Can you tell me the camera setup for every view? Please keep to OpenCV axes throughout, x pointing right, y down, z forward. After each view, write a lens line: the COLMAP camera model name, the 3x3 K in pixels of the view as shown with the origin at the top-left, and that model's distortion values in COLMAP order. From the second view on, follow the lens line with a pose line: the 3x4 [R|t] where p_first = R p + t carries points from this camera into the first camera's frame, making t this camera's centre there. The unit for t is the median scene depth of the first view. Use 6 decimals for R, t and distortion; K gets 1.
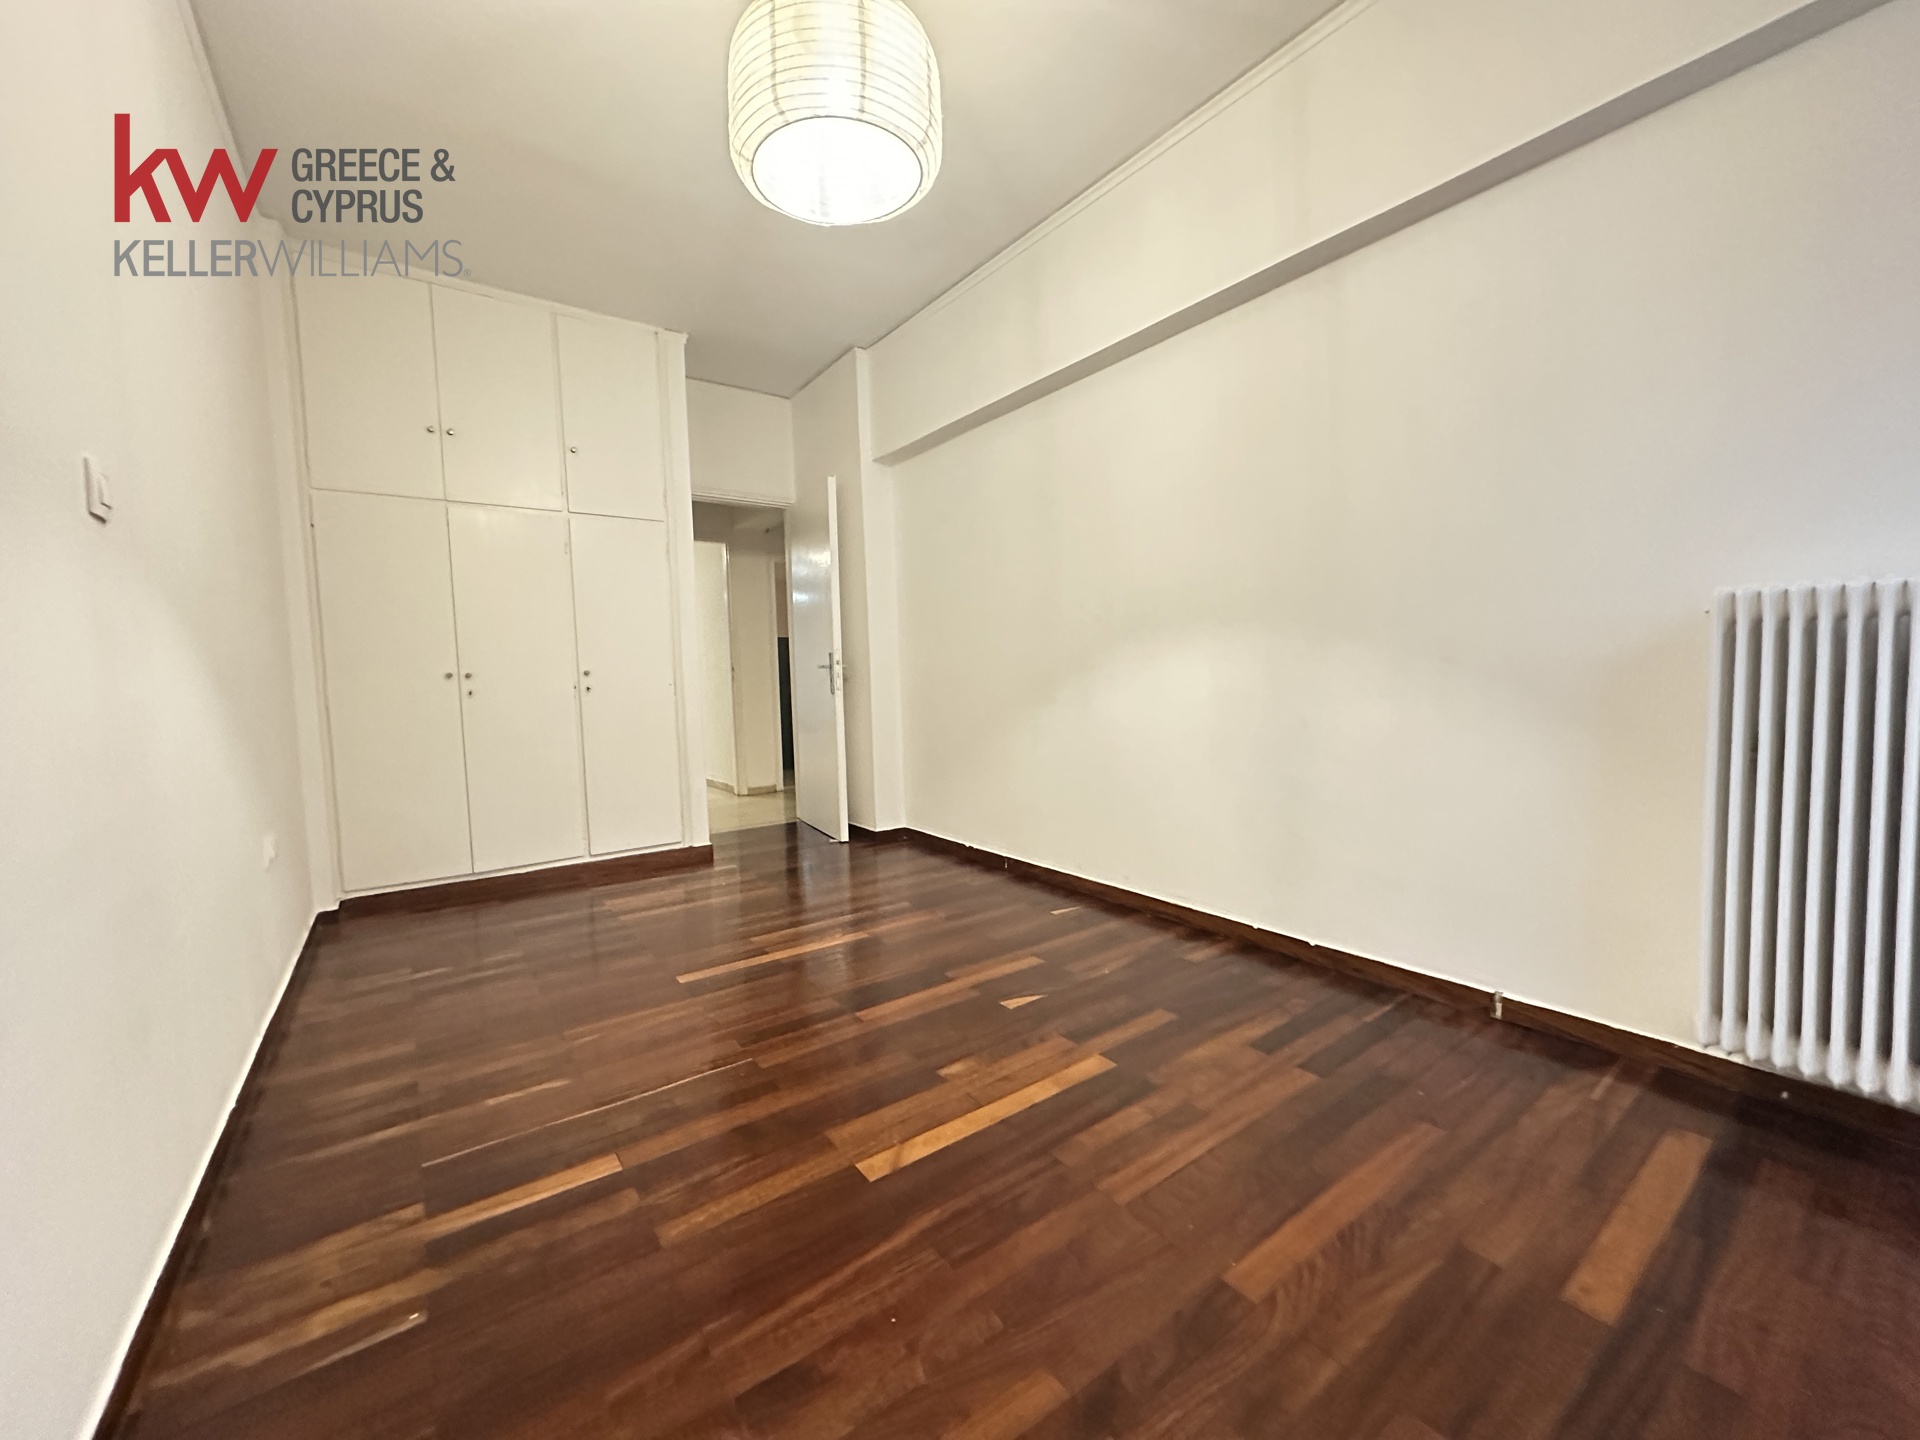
lens RADIAL K [[770.0, 0, 959.0], [0, 770.0, 715.6], [0, 0, 1]] dist [-0.001915, 0.002626]
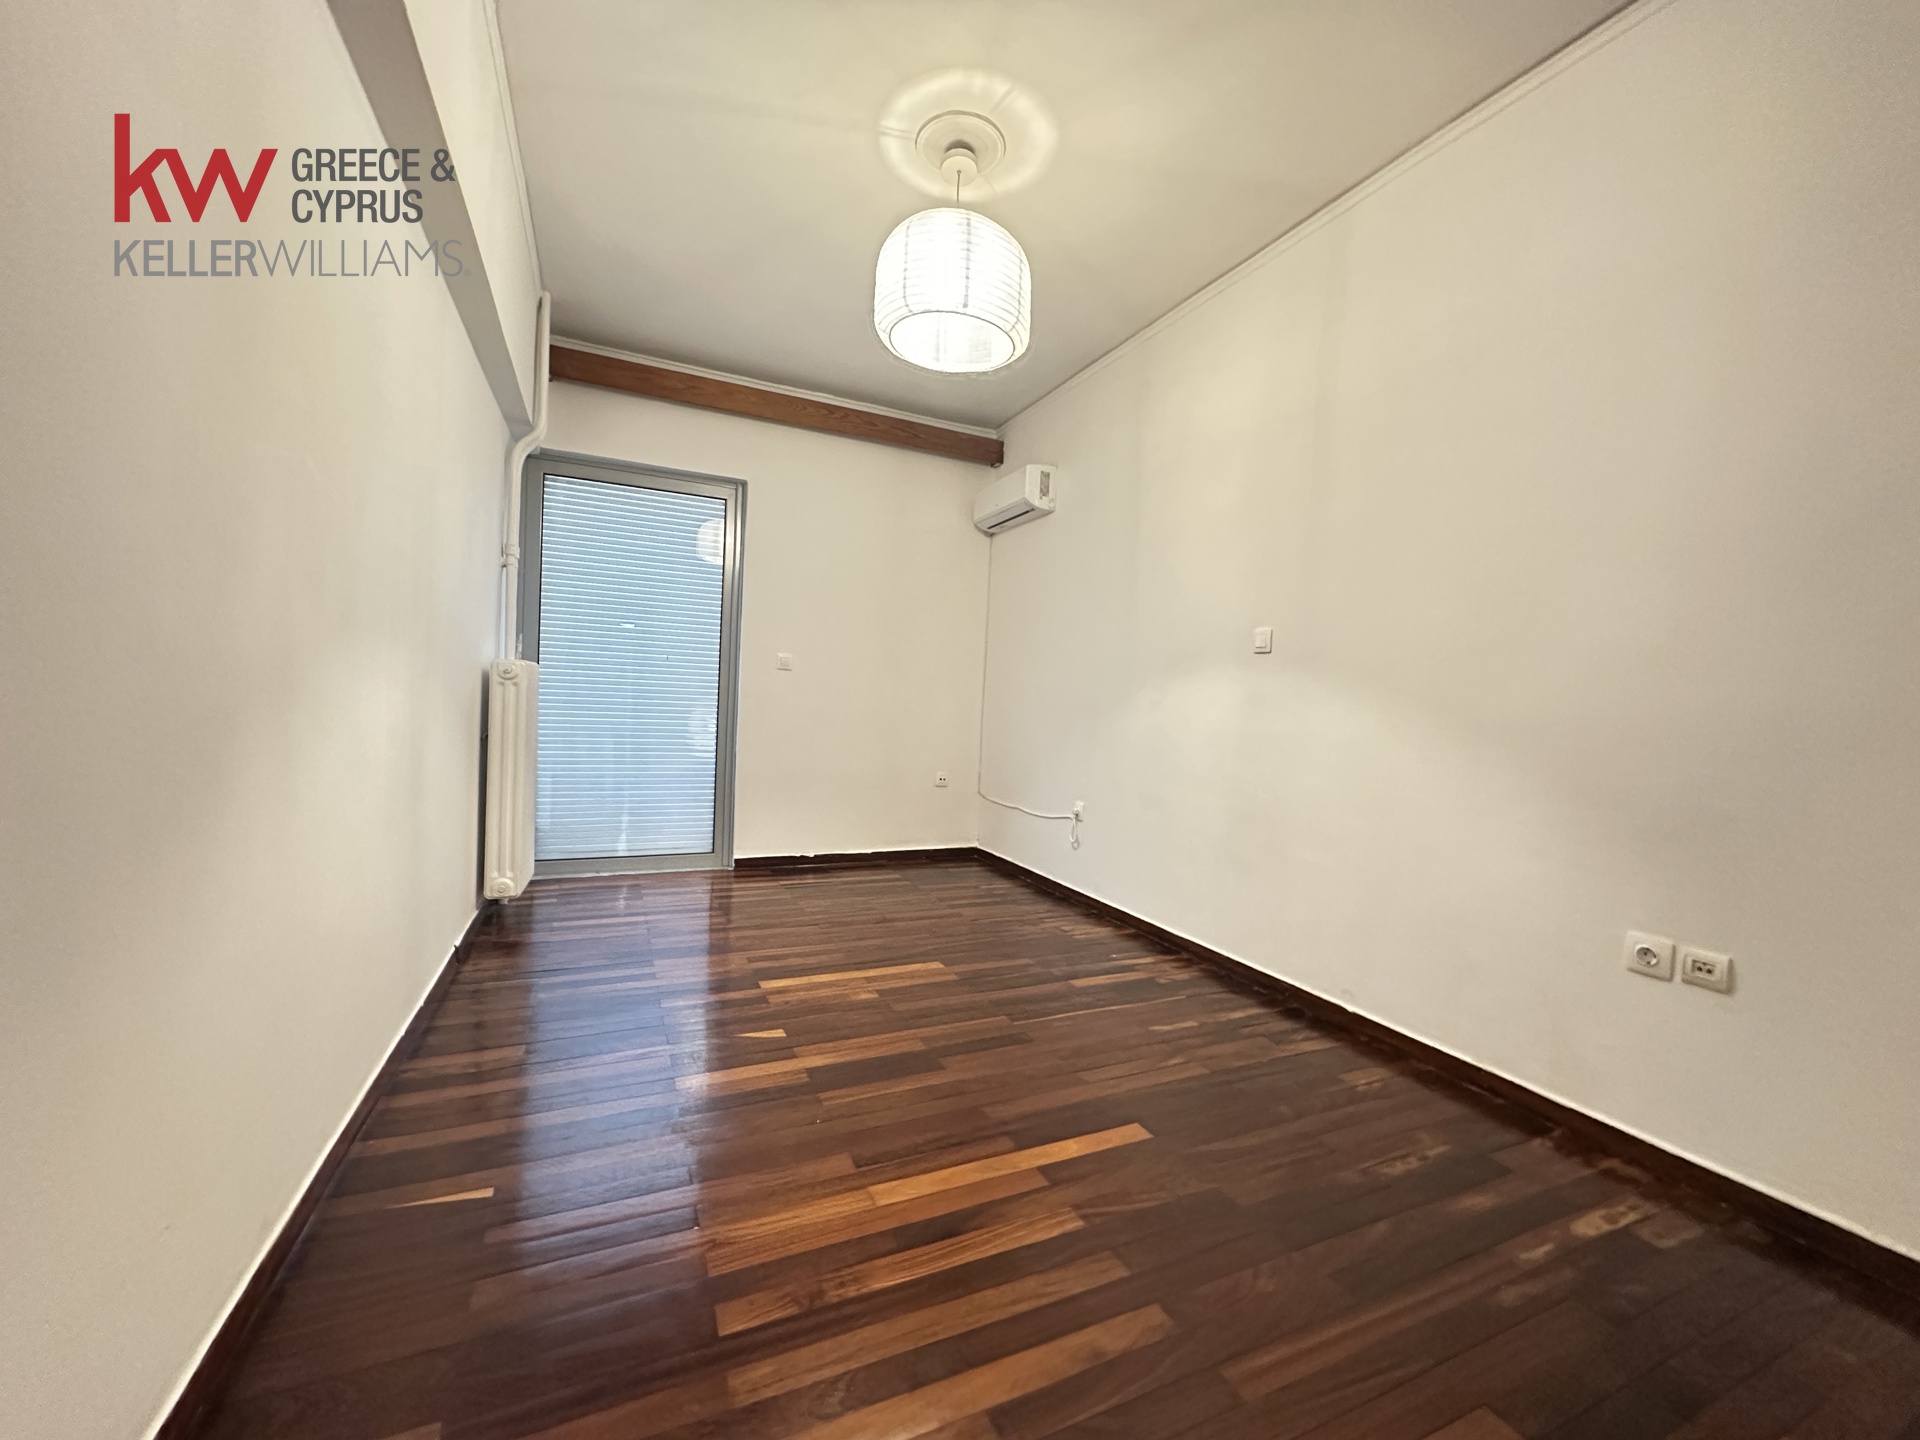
lens RADIAL K [[770.0, 0, 959.0], [0, 770.0, 715.6], [0, 0, 1]] dist [-0.001915, 0.002626]
pose [[-0.980041, -0.013890, 0.198309, -0.459421], [-0.001828, 0.998144, 0.060877, -0.137145], [-0.198786, 0.059299, -0.978247, 2.409268]]
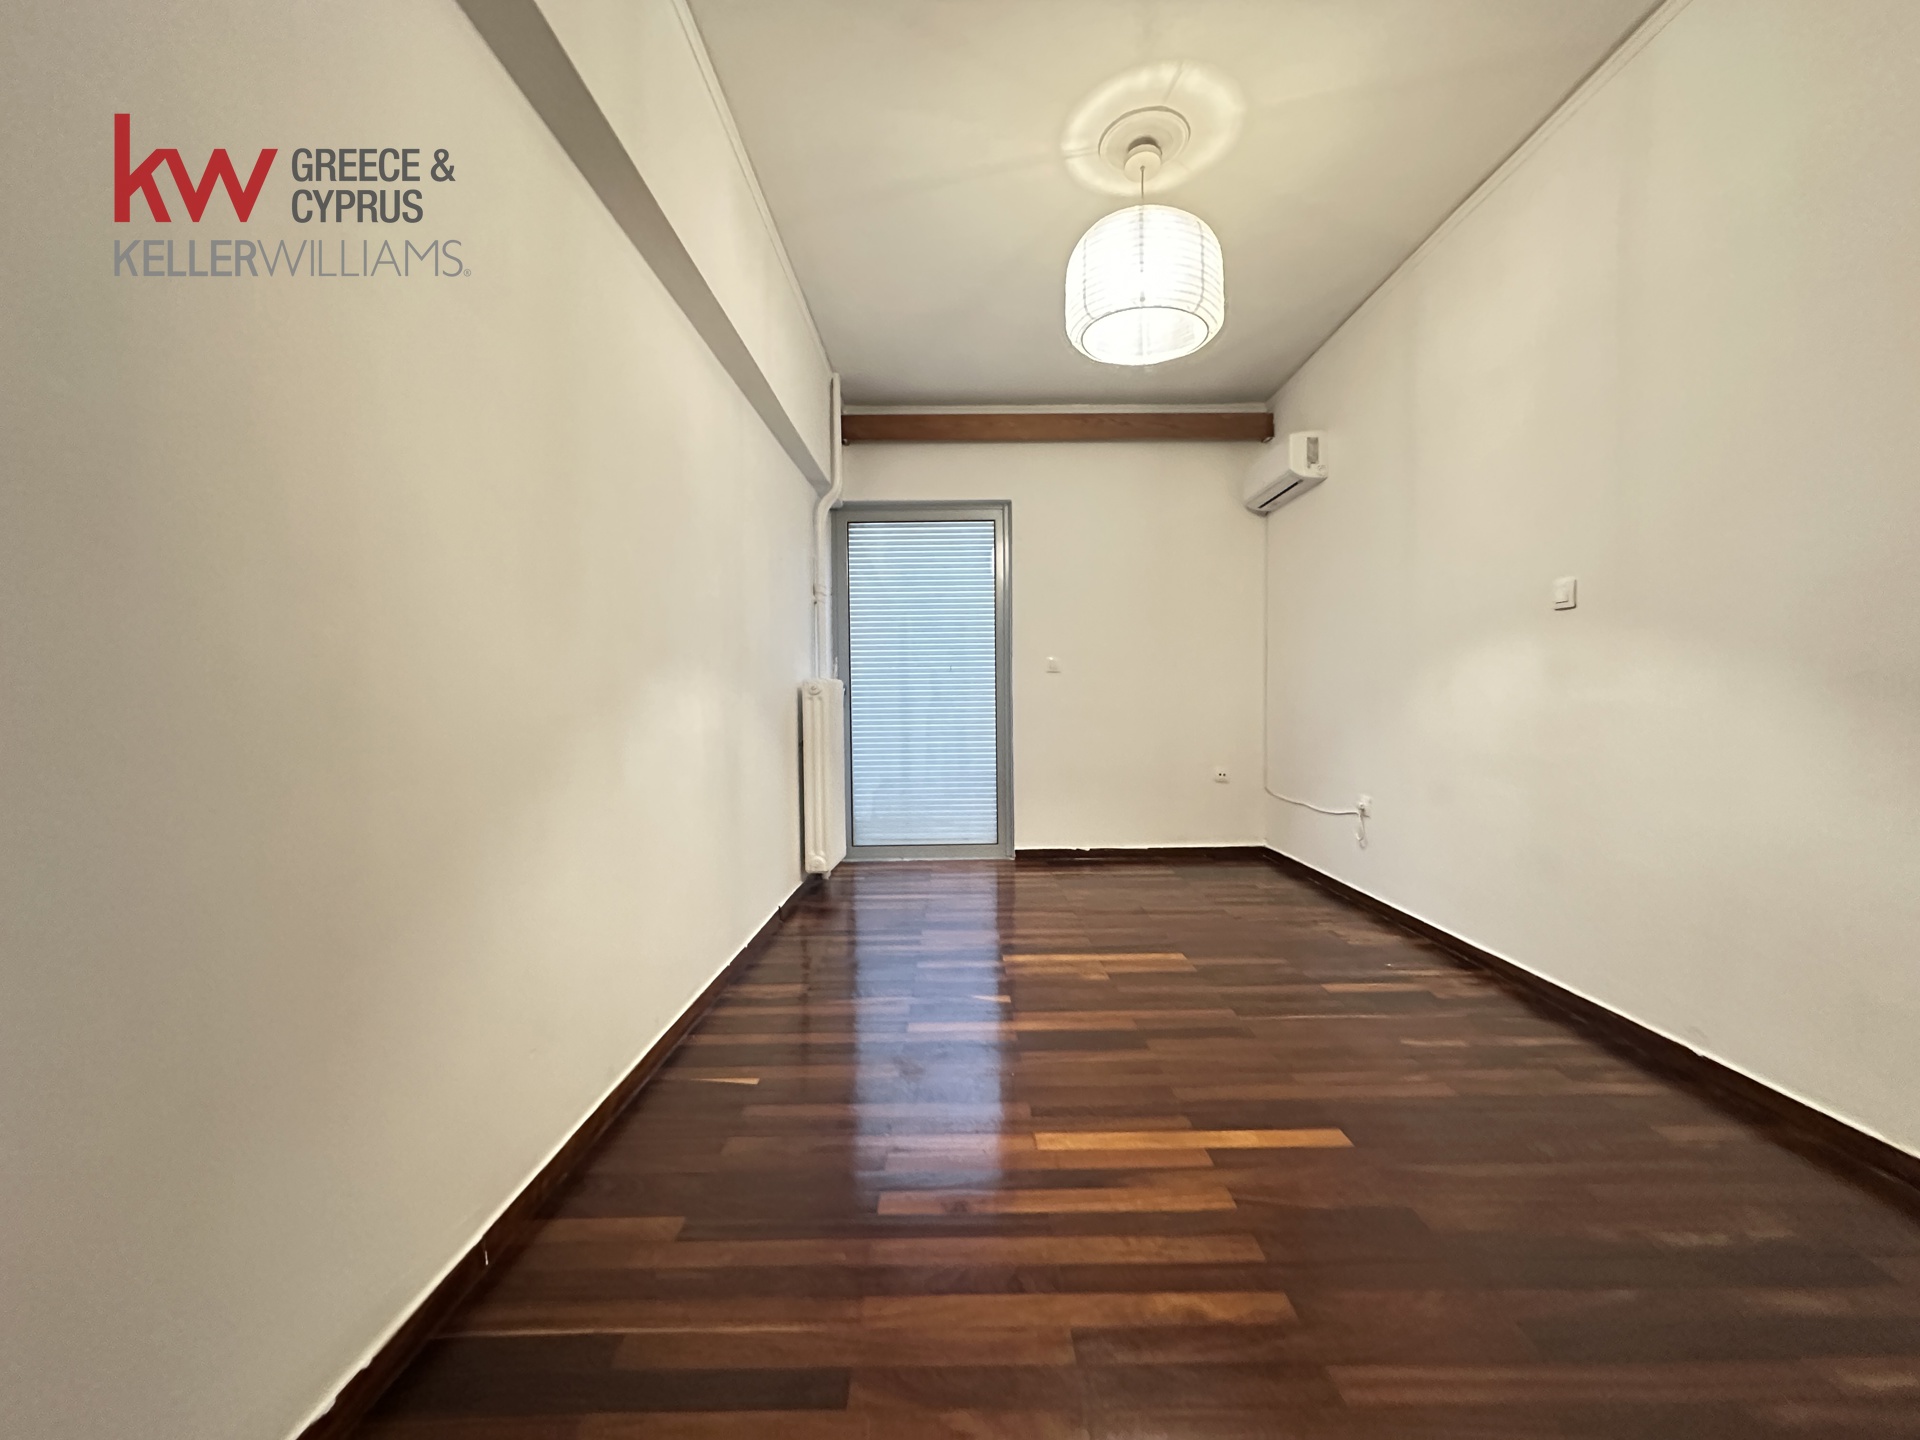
lens RADIAL K [[770.0, 0, 959.0], [0, 770.0, 715.6], [0, 0, 1]] dist [-0.001915, 0.002626]
pose [[-0.805534, 0.030526, 0.591763, -0.701926], [0.067031, 0.996956, 0.039817, -0.110883], [-0.588746, 0.071741, -0.805128, 2.395717]]
